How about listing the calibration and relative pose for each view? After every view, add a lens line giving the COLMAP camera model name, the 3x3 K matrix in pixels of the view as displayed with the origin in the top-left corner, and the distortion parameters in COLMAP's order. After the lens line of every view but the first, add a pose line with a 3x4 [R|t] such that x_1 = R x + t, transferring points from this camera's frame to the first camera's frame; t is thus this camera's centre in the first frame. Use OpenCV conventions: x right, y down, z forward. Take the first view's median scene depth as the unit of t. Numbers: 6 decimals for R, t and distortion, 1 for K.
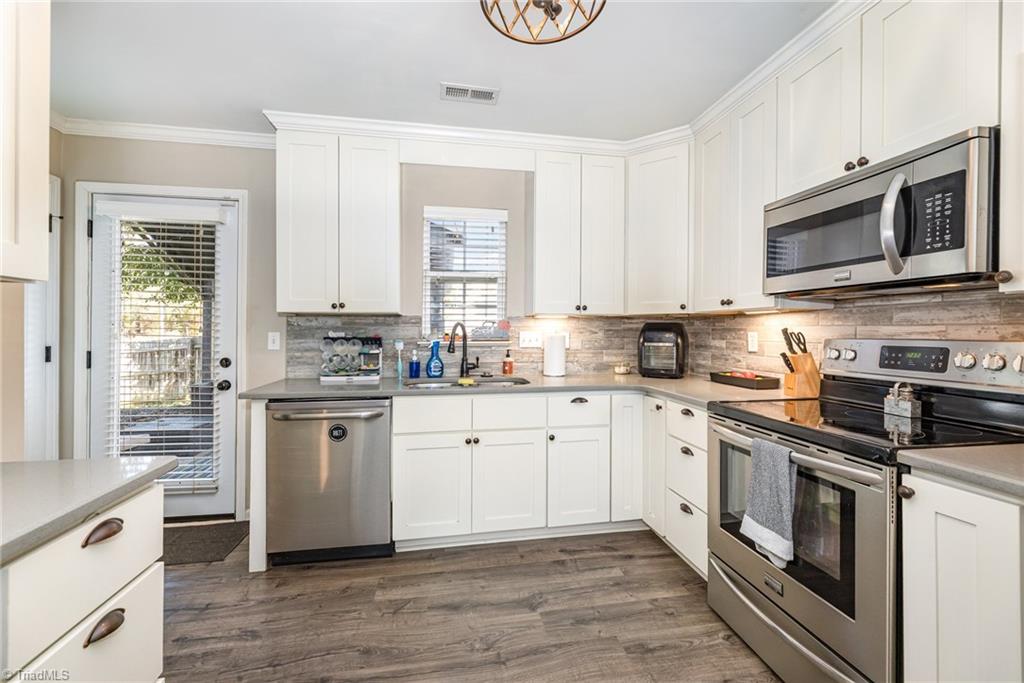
lens RADIAL K [[421.7, 0, 512.5], [0, 421.7, 331.1], [0, 0, 1]] dist [-0.000077, 0.000741]
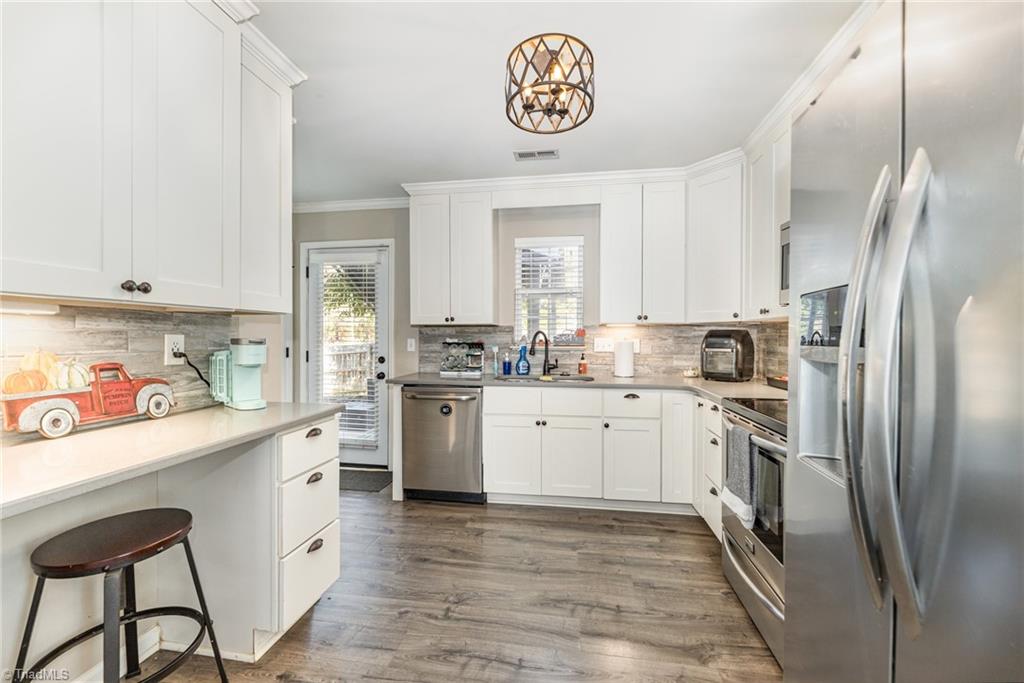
lens RADIAL K [[421.7, 0, 510.5], [0, 421.7, 343.5], [0, 0, 1]] dist [-0.000077, 0.000741]
pose [[0.943831, 0.004060, -0.330403, 0.218123], [0.000050, 0.999923, 0.012430, 0.001425], [0.330428, -0.011749, 0.943758, -0.220367]]
